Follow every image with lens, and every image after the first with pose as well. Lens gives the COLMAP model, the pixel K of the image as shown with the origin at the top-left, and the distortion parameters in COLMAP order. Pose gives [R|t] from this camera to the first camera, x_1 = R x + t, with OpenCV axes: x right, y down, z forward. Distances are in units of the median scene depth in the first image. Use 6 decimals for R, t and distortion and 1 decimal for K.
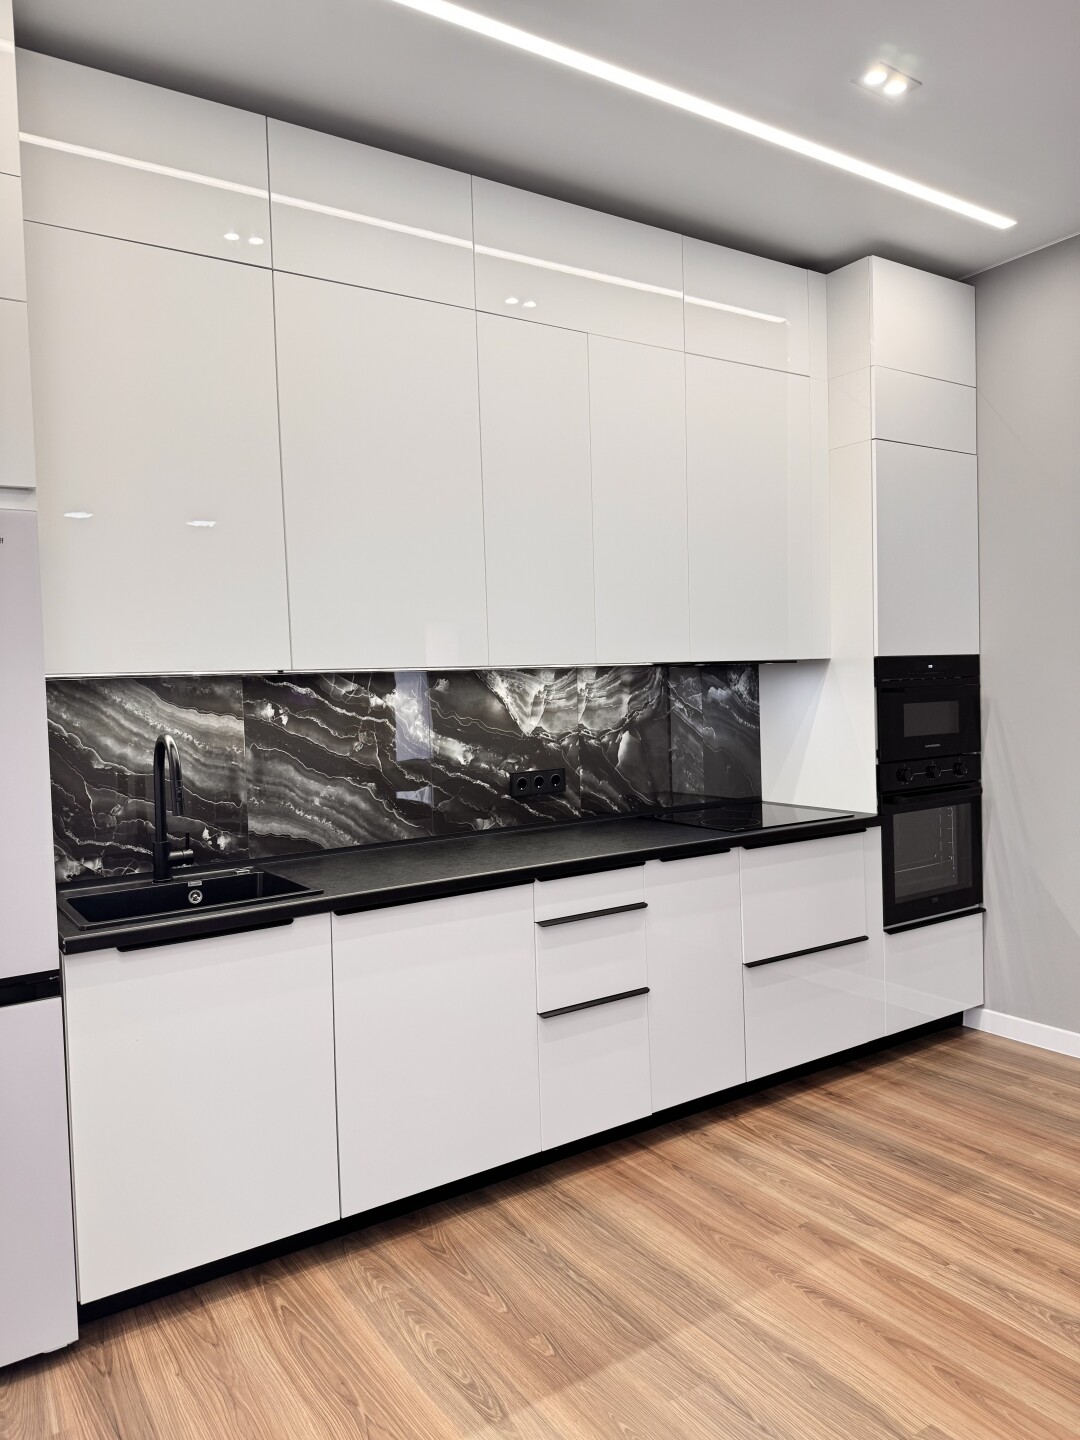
lens RADIAL K [[1019.1, 0, 540.2], [0, 1019.1, 719.6], [0, 0, 1]] dist [-0.006048, -0.004373]
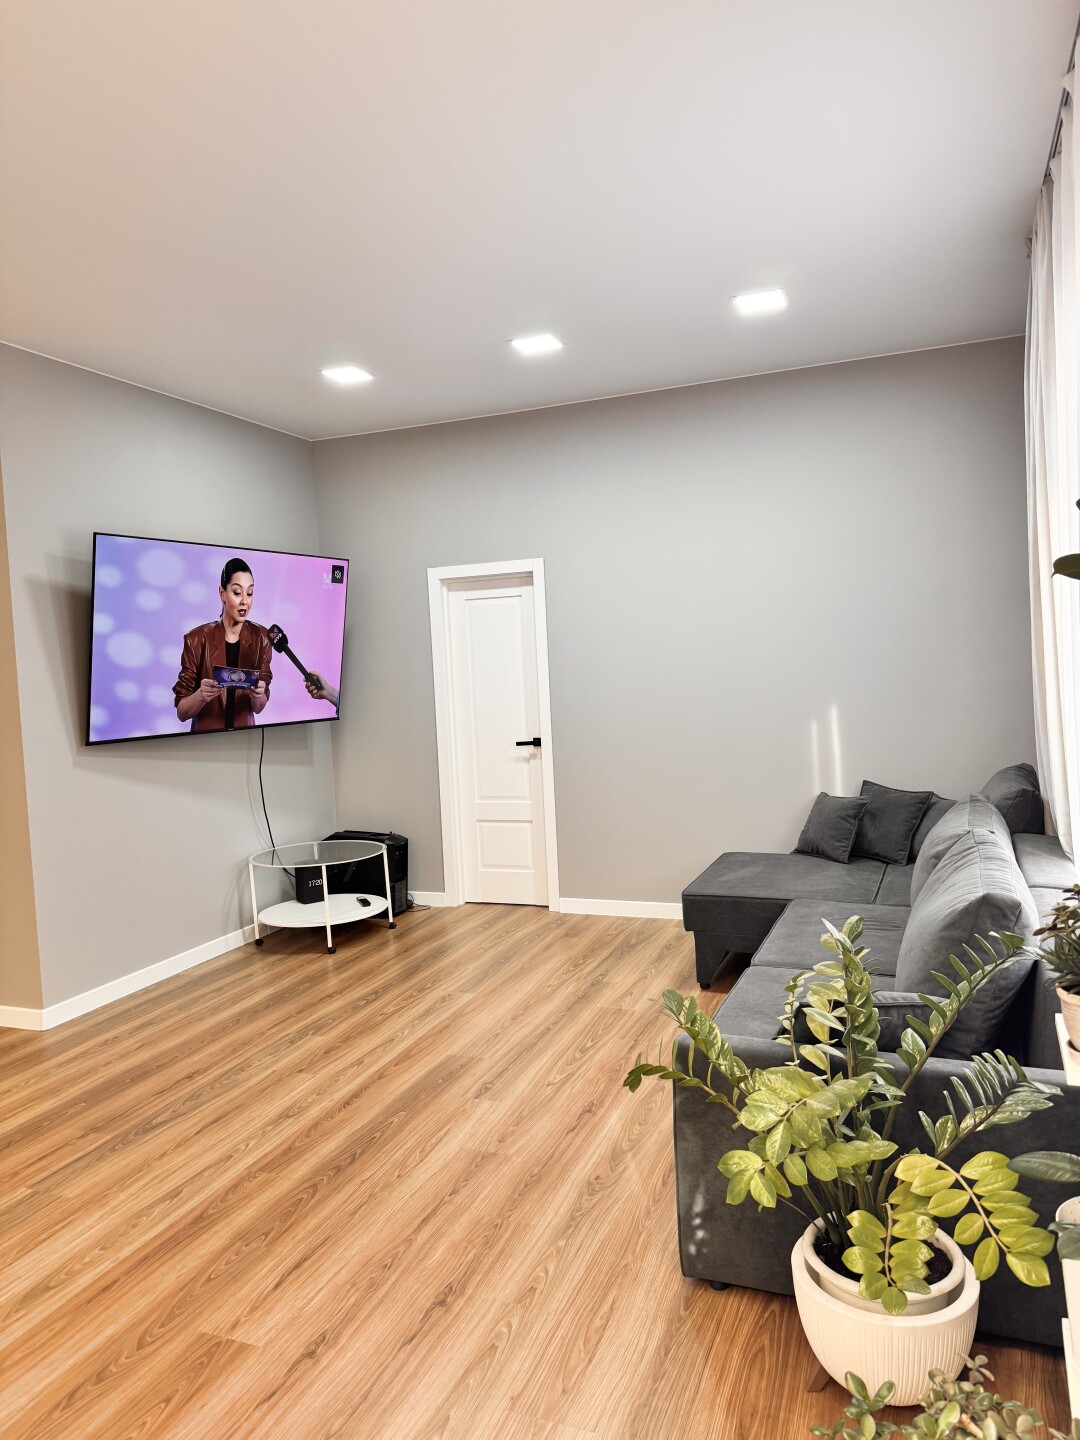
lens RADIAL K [[1019.1, 0, 540.2], [0, 1019.1, 718.5], [0, 0, 1]] dist [-0.006048, -0.004373]
pose [[-0.553502, 0.017766, 0.832658, -0.948408], [0.115341, 0.991774, 0.055511, -0.033756], [-0.824822, 0.126765, -0.550998, 1.411768]]
